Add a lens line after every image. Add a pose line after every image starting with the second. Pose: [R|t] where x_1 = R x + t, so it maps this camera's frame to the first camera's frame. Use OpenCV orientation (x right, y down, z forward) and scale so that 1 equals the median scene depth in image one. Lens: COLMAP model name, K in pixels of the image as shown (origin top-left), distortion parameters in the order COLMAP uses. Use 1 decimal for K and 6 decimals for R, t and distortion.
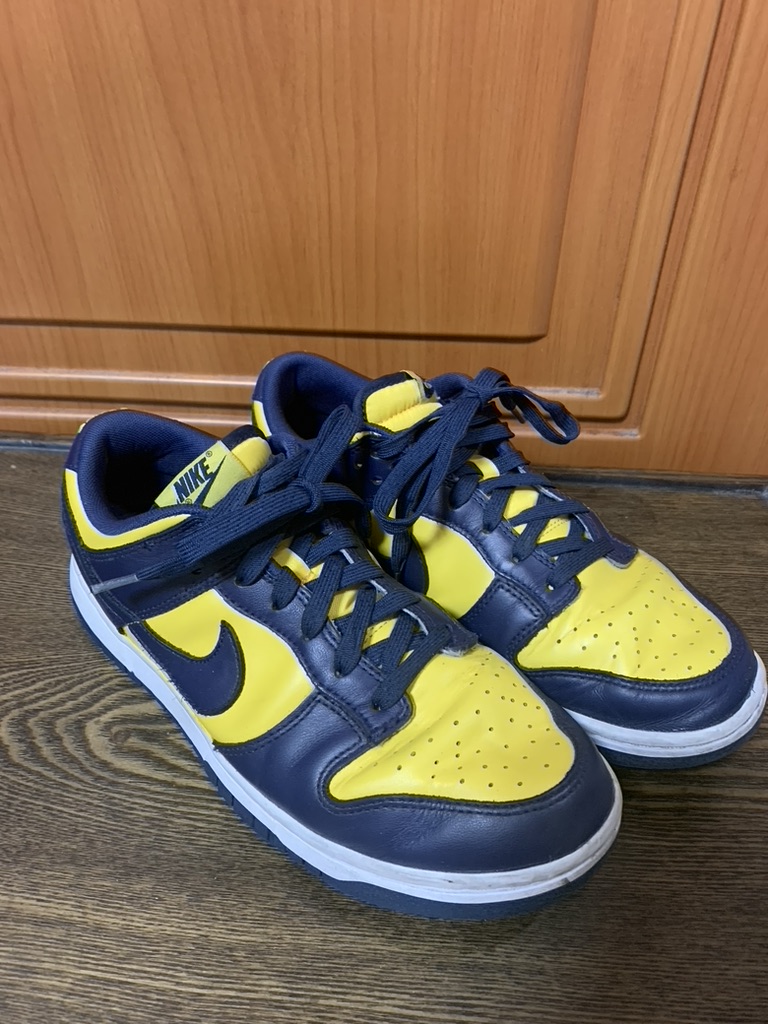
lens RADIAL K [[827.0, 0, 384.0], [0, 827.0, 512.0], [0, 0, 1]] dist [-0.005570, 0.000244]
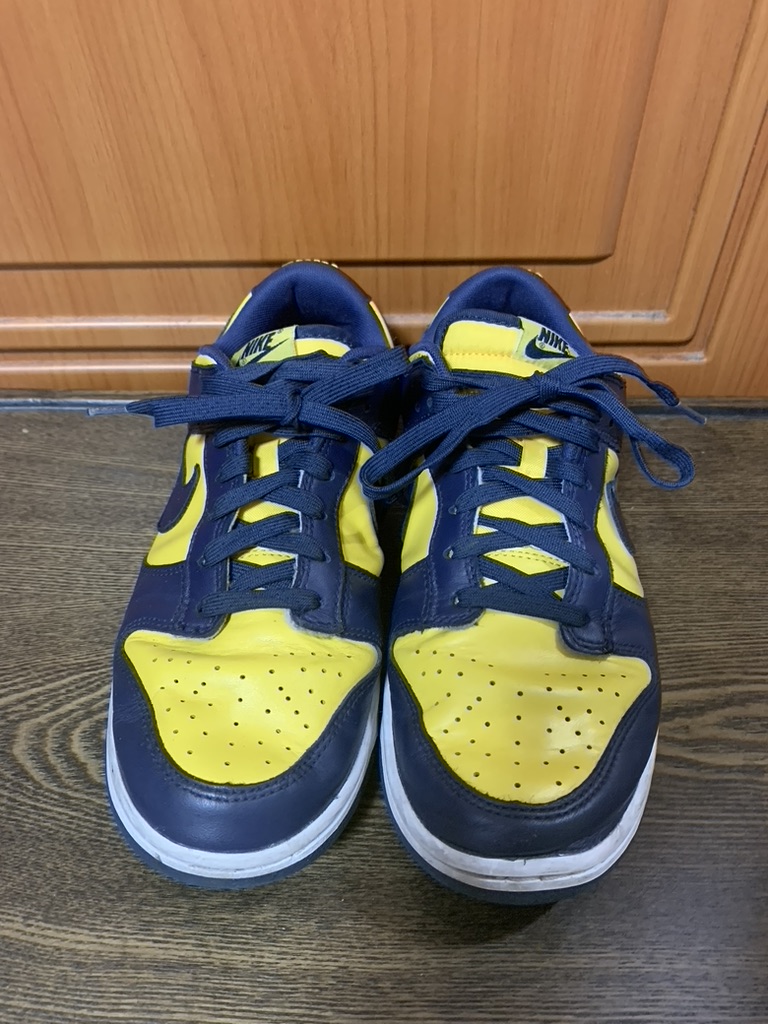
lens RADIAL K [[821.8, 0, 382.5], [0, 821.8, 507.7], [0, 0, 1]] dist [-0.037015, 0.041065]
pose [[0.997293, -0.060265, 0.042118, -0.128093], [0.054591, 0.990670, 0.124869, -0.077370], [-0.049250, -0.122232, 0.991279, 0.108508]]
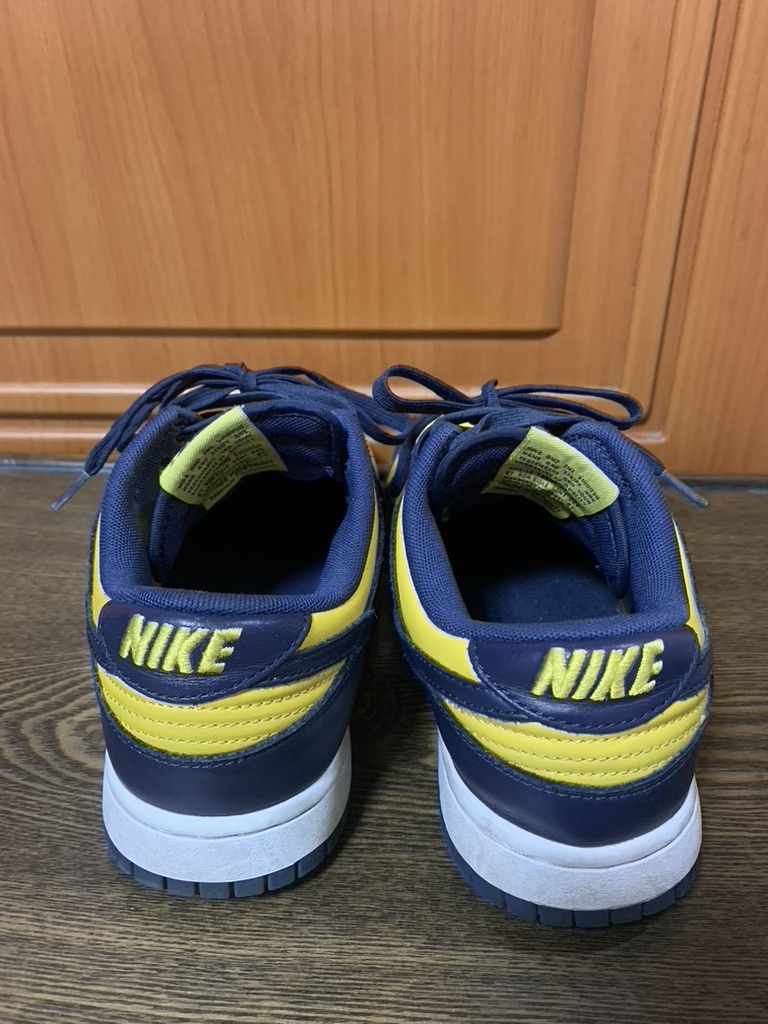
lens RADIAL K [[832.4, 0, 384.0], [0, 832.4, 512.0], [0, 0, 1]] dist [-0.006887, -0.002105]
pose [[0.999745, -0.022520, 0.001737, -0.014453], [0.022538, 0.989637, -0.141814, 0.148049], [0.001475, 0.141817, 0.989892, 0.097918]]
